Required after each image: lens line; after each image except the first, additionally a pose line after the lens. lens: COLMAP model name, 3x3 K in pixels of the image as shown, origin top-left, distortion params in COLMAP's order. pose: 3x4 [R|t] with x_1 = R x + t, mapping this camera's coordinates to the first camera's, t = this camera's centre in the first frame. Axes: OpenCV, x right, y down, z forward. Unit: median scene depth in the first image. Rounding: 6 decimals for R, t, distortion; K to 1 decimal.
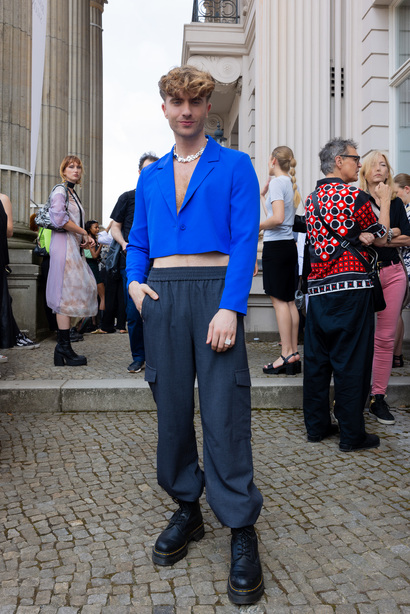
lens RADIAL K [[573.0, 0, 203.3], [0, 573.0, 303.3], [0, 0, 1]] dist [-0.024481, 0.000000]
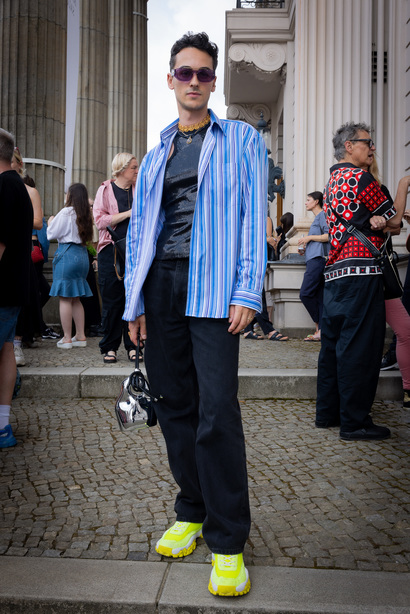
lens RADIAL K [[615.1, 0, 205.4], [0, 615.1, 309.3], [0, 0, 1]] dist [-0.026679, 0.000000]
pose [[0.995606, 0.007322, -0.093356, 0.088137], [-0.007231, 0.999973, 0.001307, 0.034009], [0.093363, -0.000626, 0.995632, -0.083252]]
